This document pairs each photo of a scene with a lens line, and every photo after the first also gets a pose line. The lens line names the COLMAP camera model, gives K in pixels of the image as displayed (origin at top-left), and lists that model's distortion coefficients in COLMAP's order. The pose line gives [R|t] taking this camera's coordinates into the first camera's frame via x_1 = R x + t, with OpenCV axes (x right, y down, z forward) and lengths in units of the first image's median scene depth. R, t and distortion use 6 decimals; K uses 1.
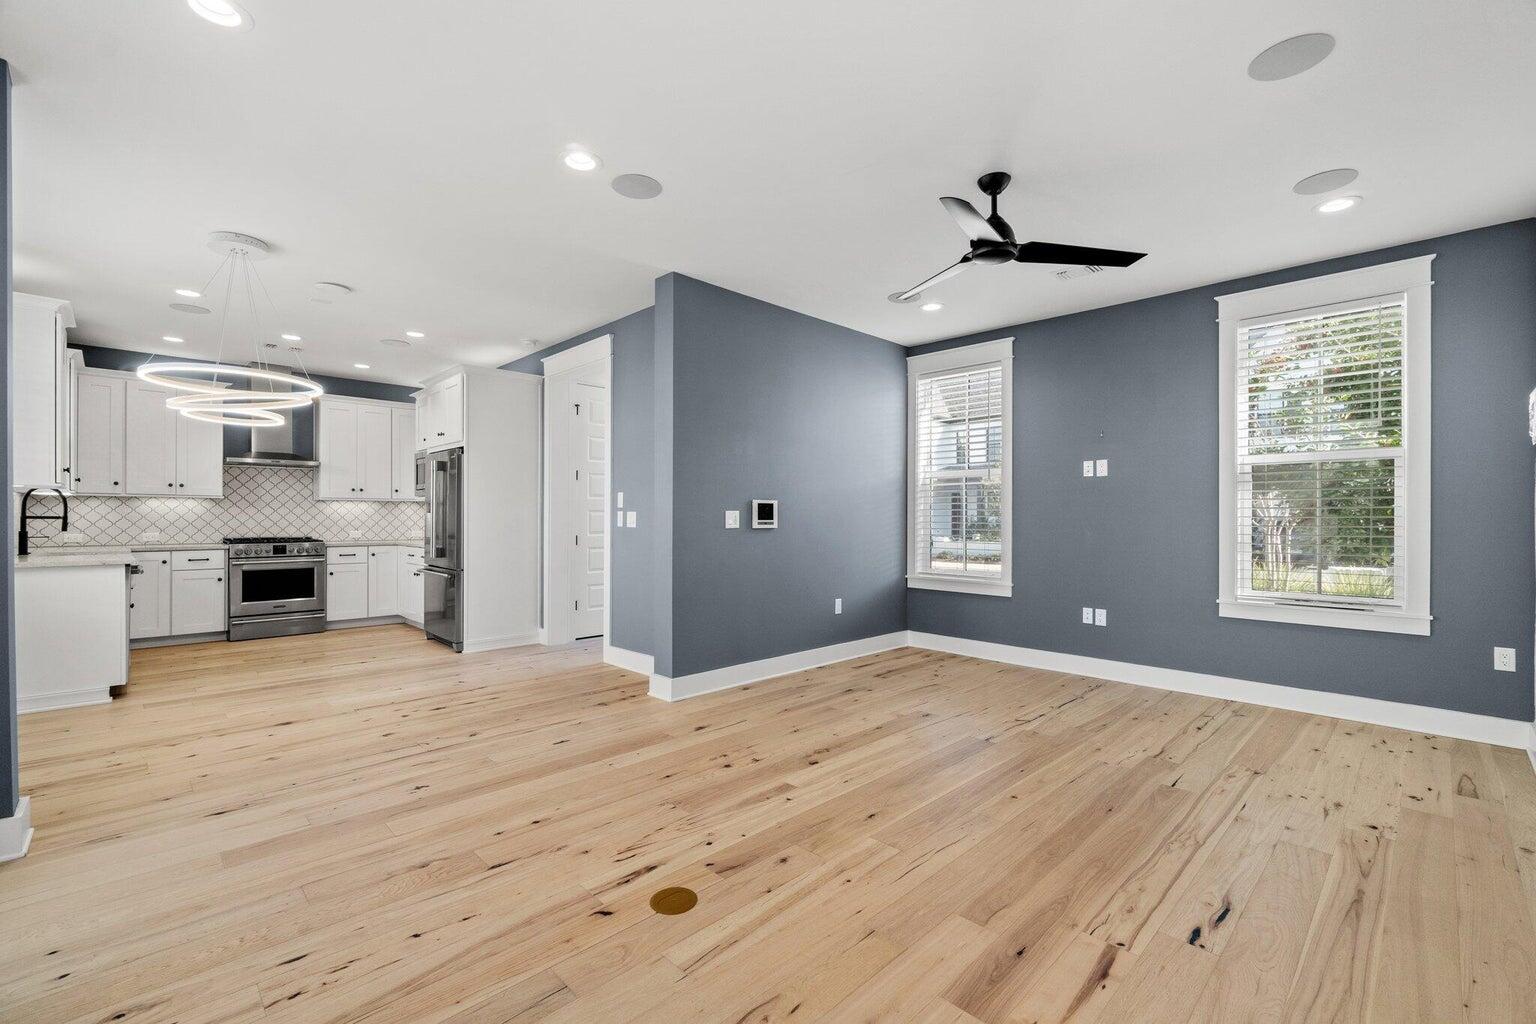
lens RADIAL K [[661.3, 0, 772.3], [0, 661.3, 518.5], [0, 0, 1]] dist [-0.005773, 0.000907]
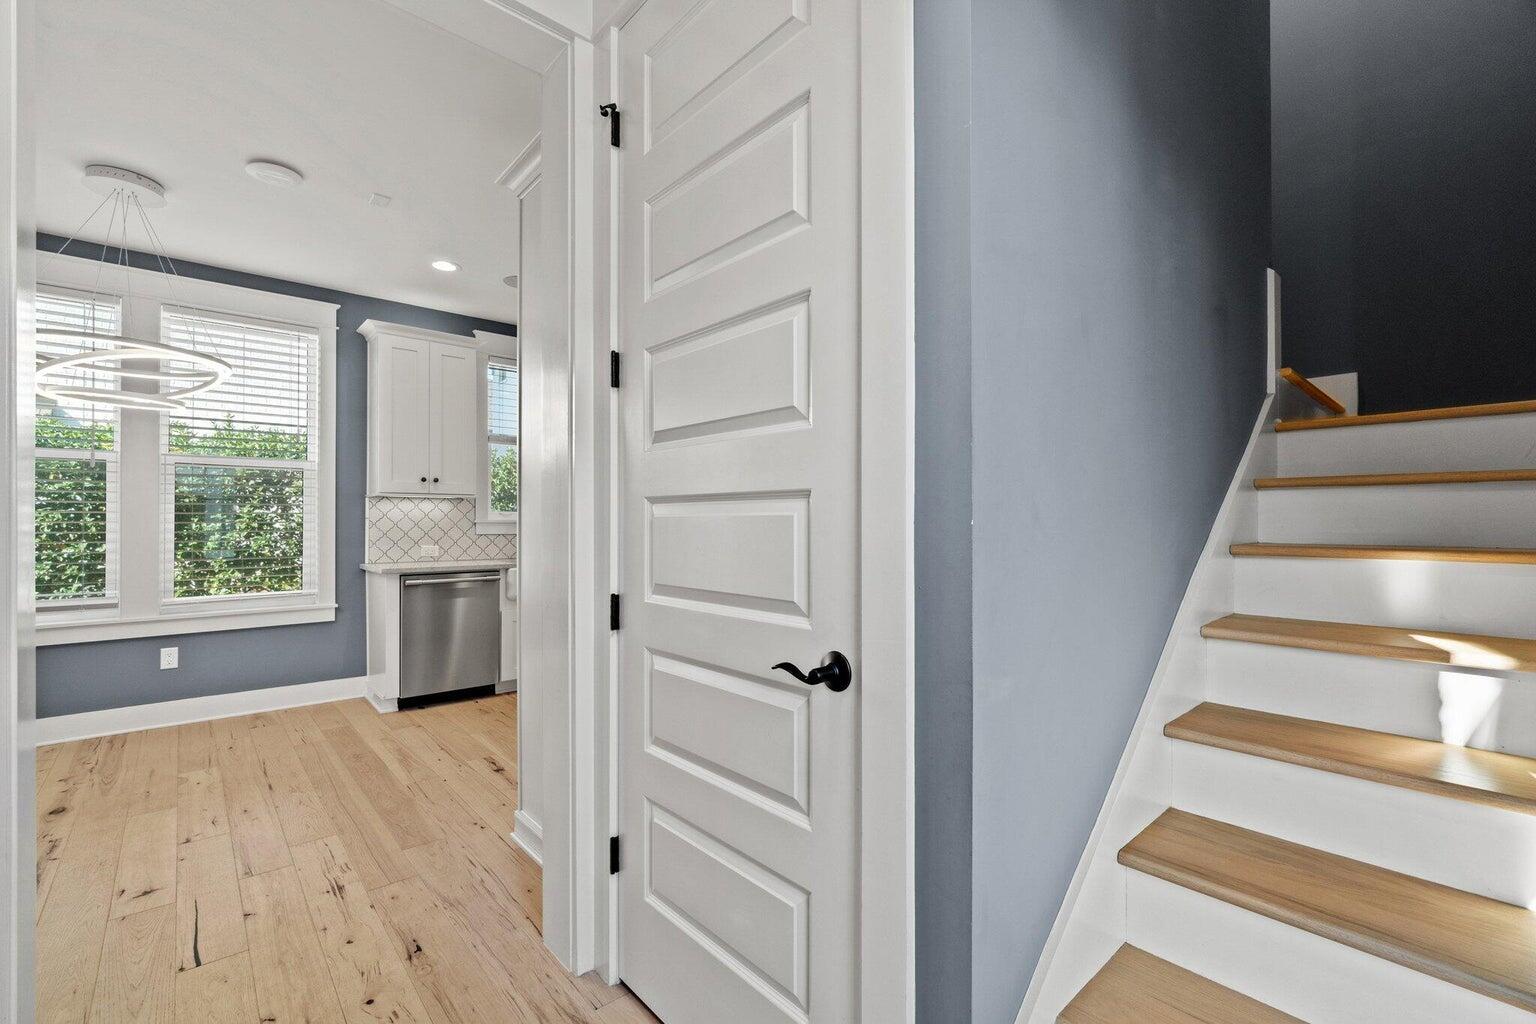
lens RADIAL K [[661.3, 0, 783.4], [0, 661.3, 519.3], [0, 0, 1]] dist [-0.005773, 0.000907]
pose [[-0.041474, -0.007281, -0.999113, -0.036405], [-0.001273, 0.999973, -0.007234, -0.003040], [0.999139, 0.000972, -0.041482, 1.308591]]
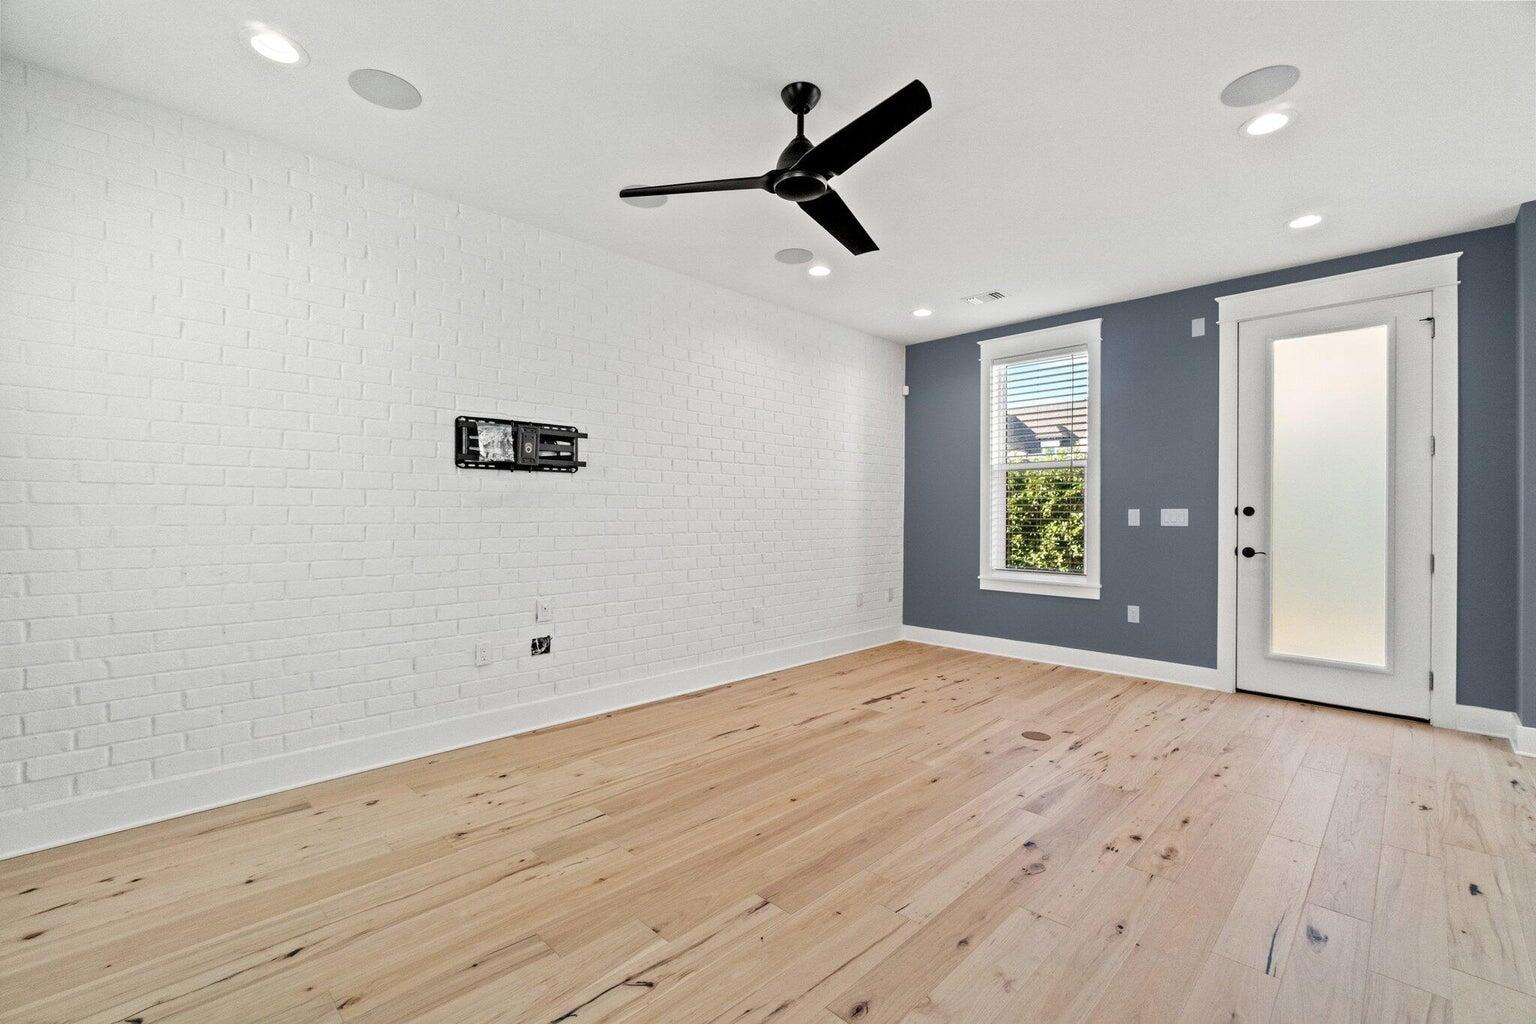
lens RADIAL K [[661.3, 0, 764.0], [0, 661.3, 507.6], [0, 0, 1]] dist [-0.005773, 0.000907]
pose [[-0.999962, -0.007573, -0.004296, 0.222727], [-0.007557, 0.999964, -0.003767, -0.003249], [0.004324, -0.003734, -0.999984, 1.056206]]
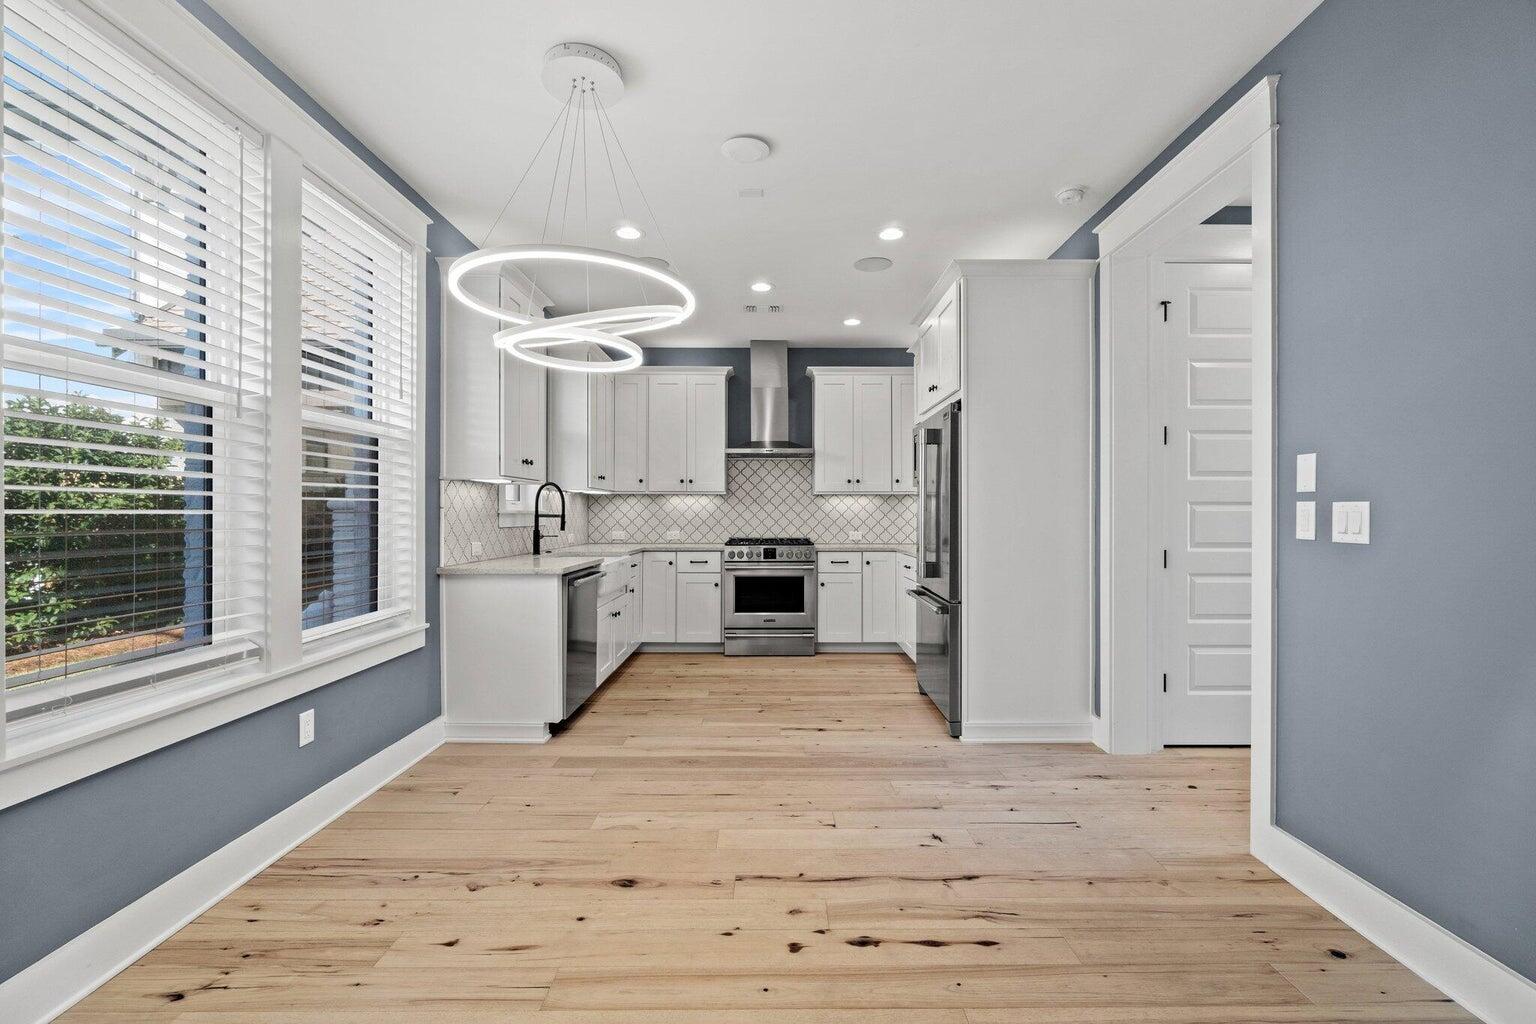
lens RADIAL K [[661.3, 0, 774.9], [0, 661.3, 510.7], [0, 0, 1]] dist [-0.005773, 0.000907]
pose [[0.712234, -0.004681, -0.701927, -0.179299], [0.000464, 0.999981, -0.006198, -0.002920], [0.701942, 0.004089, 0.712222, 0.491447]]
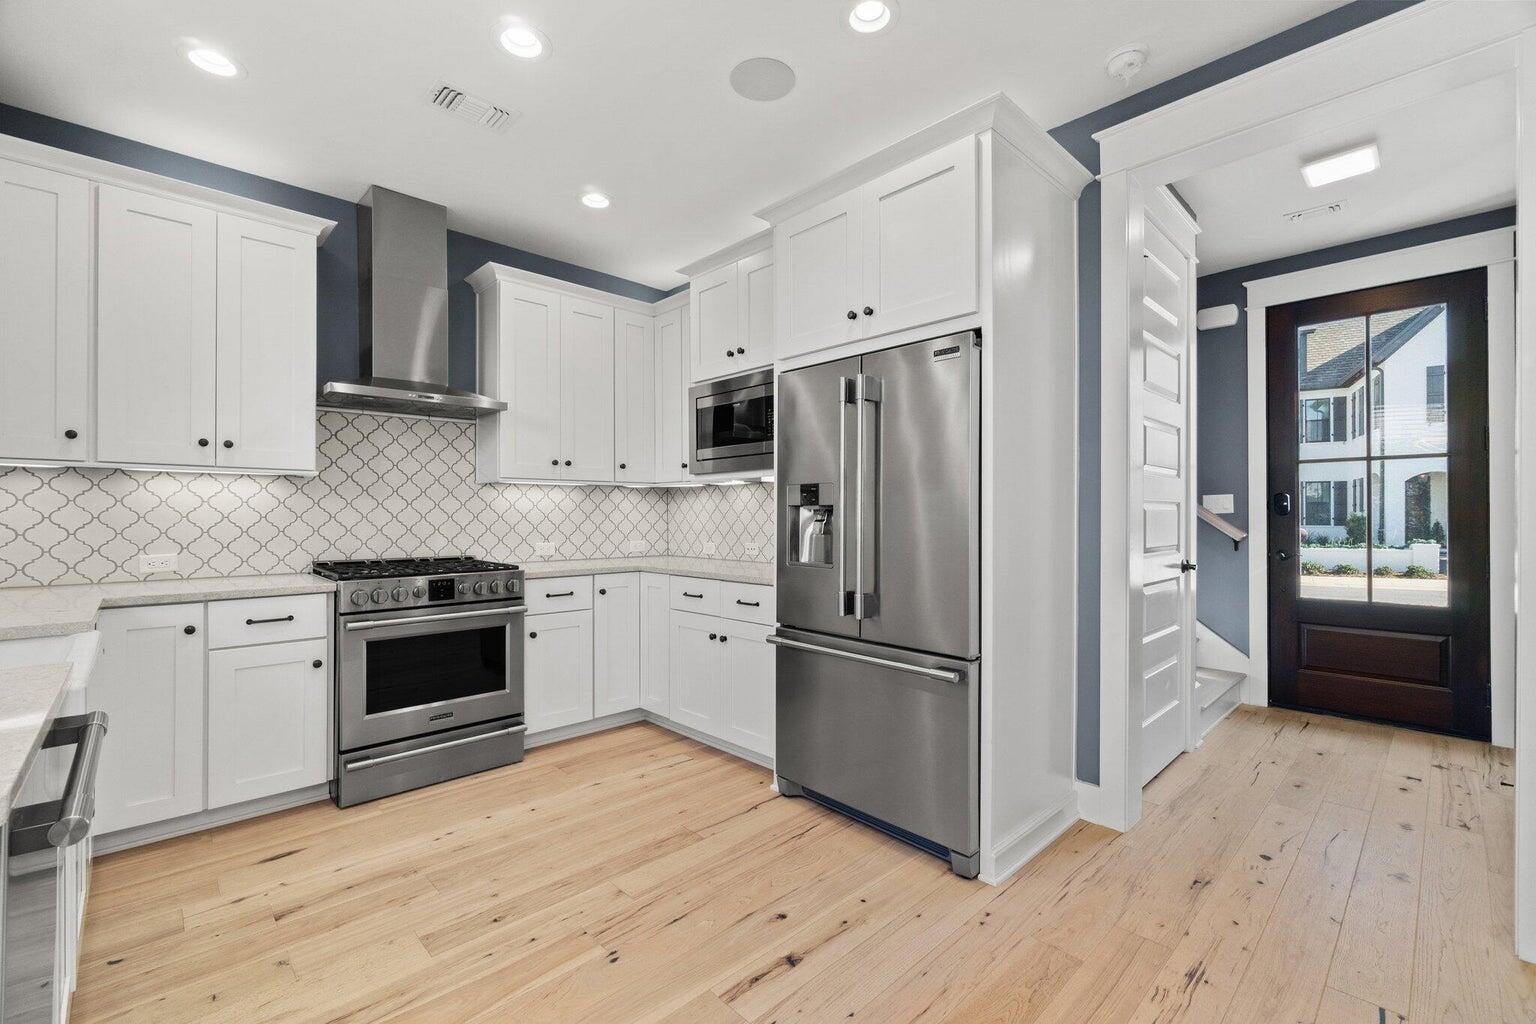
lens RADIAL K [[661.3, 0, 763.3], [0, 661.3, 512.0], [0, 0, 1]] dist [-0.005773, 0.000907]
pose [[0.999801, -0.004069, -0.019541, -0.640996], [0.003936, 0.999969, -0.006865, -0.001817], [0.019568, 0.006787, 0.999785, 0.685474]]
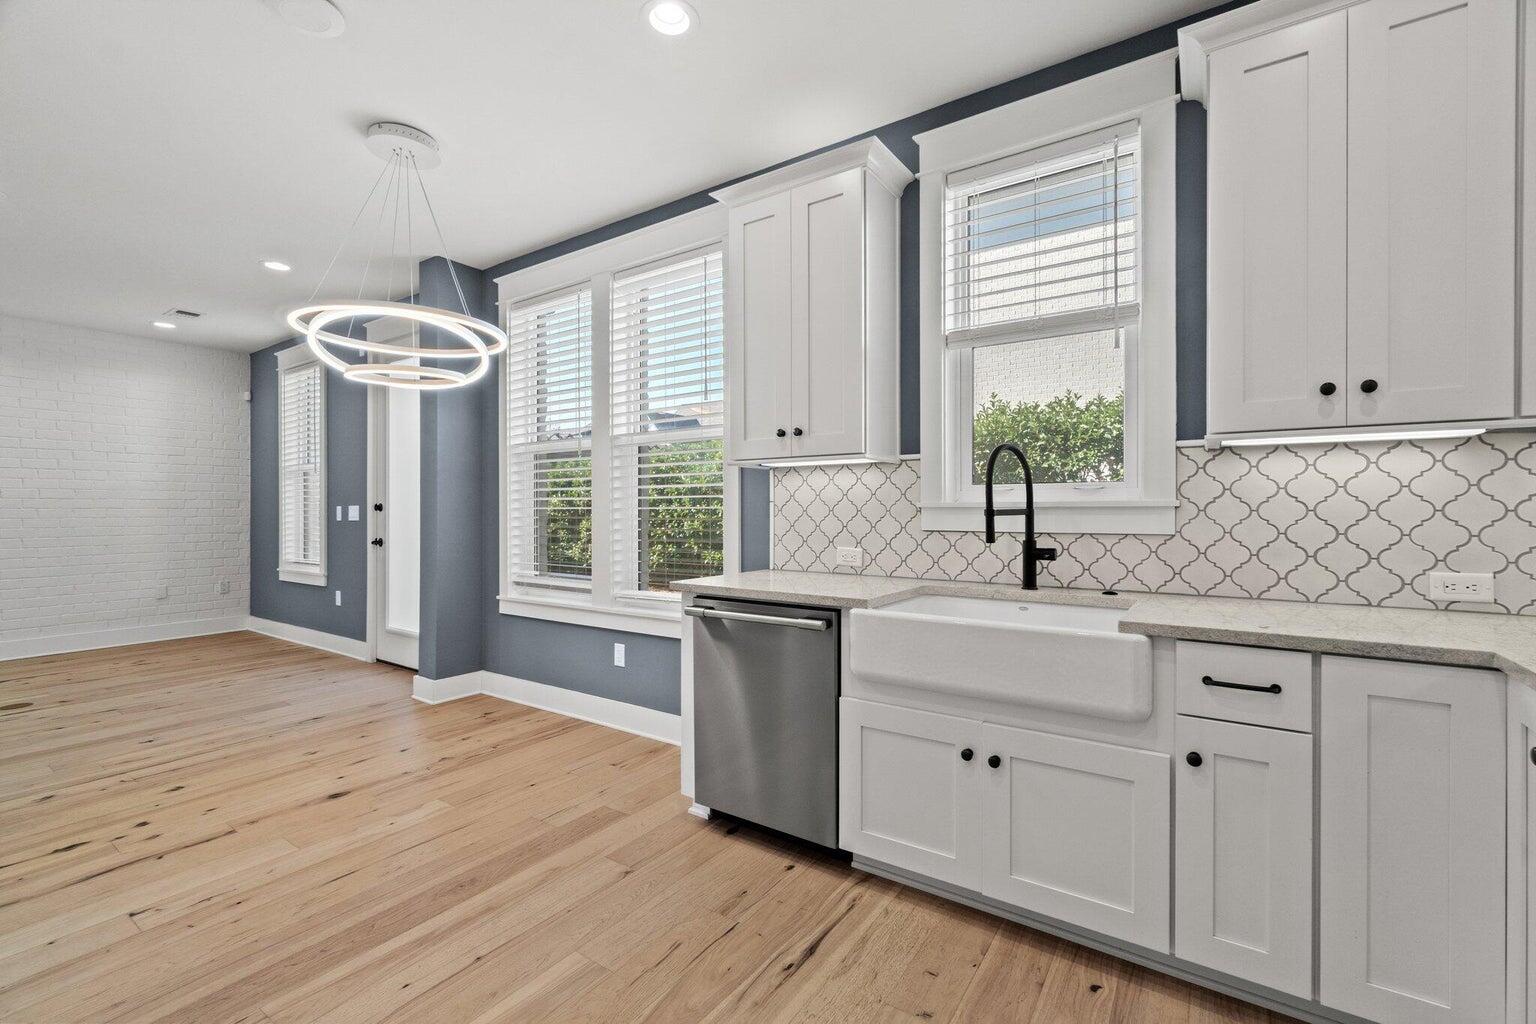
lens RADIAL K [[661.3, 0, 771.4], [0, 661.3, 508.7], [0, 0, 1]] dist [-0.005773, 0.000907]
pose [[-0.982006, -0.000745, -0.188849, -0.768622], [-0.000620, 1.000000, -0.000719, -0.003228], [0.188849, -0.000589, -0.982006, 1.293793]]
